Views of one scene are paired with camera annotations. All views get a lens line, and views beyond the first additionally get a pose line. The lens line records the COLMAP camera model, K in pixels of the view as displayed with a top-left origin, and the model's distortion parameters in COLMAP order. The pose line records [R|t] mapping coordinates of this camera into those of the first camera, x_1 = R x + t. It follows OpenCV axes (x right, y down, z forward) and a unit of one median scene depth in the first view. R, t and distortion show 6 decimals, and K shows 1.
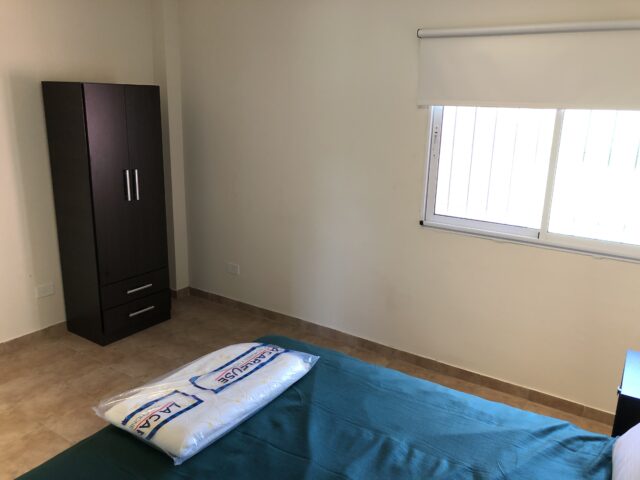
lens RADIAL K [[525.5, 0, 320.2], [0, 525.5, 237.2], [0, 0, 1]] dist [0.016678, -0.017400]
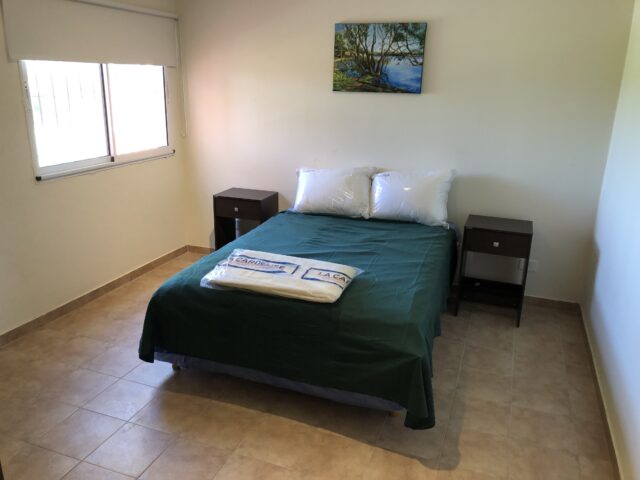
lens RADIAL K [[525.5, 0, 320.2], [0, 525.5, 237.2], [0, 0, 1]] dist [0.016678, -0.017400]
pose [[-0.235761, -0.311374, 0.920577, -1.001063], [0.217032, 0.906485, 0.362190, -0.193438], [-0.947266, 0.285185, -0.146136, 0.740140]]
